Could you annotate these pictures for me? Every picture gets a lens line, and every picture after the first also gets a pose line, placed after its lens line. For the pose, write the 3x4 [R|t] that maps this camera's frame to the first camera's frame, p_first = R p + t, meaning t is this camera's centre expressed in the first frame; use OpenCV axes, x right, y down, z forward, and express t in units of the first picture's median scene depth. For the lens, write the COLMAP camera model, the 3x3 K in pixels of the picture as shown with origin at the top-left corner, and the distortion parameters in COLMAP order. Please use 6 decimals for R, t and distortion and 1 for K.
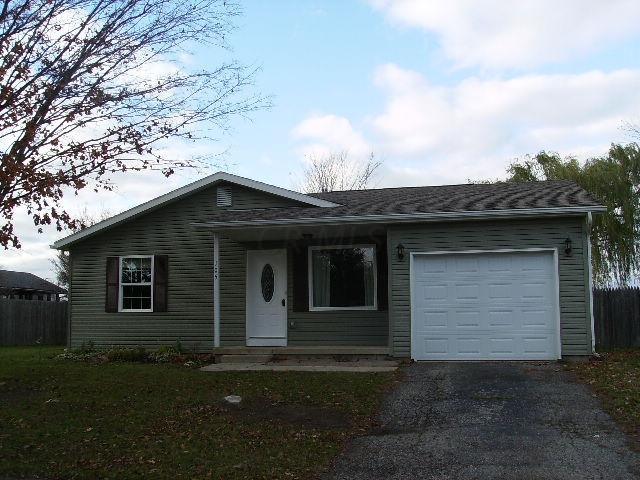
lens RADIAL K [[660.5, 0, 322.4], [0, 660.5, 238.1], [0, 0, 1]] dist [-0.101826, 0.000000]
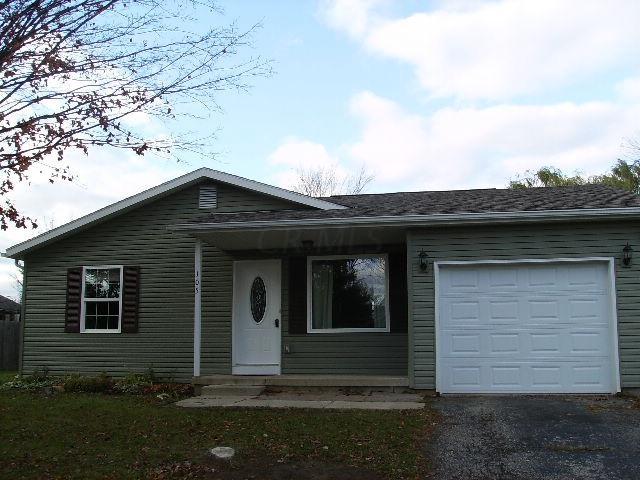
lens RADIAL K [[660.5, 0, 319.6], [0, 660.5, 238.1], [0, 0, 1]] dist [-0.101826, 0.000000]
pose [[0.999492, 0.011486, 0.029720, -0.032208], [-0.010333, 0.999200, -0.038644, 0.022747], [-0.030141, 0.038317, 0.998811, 0.163722]]
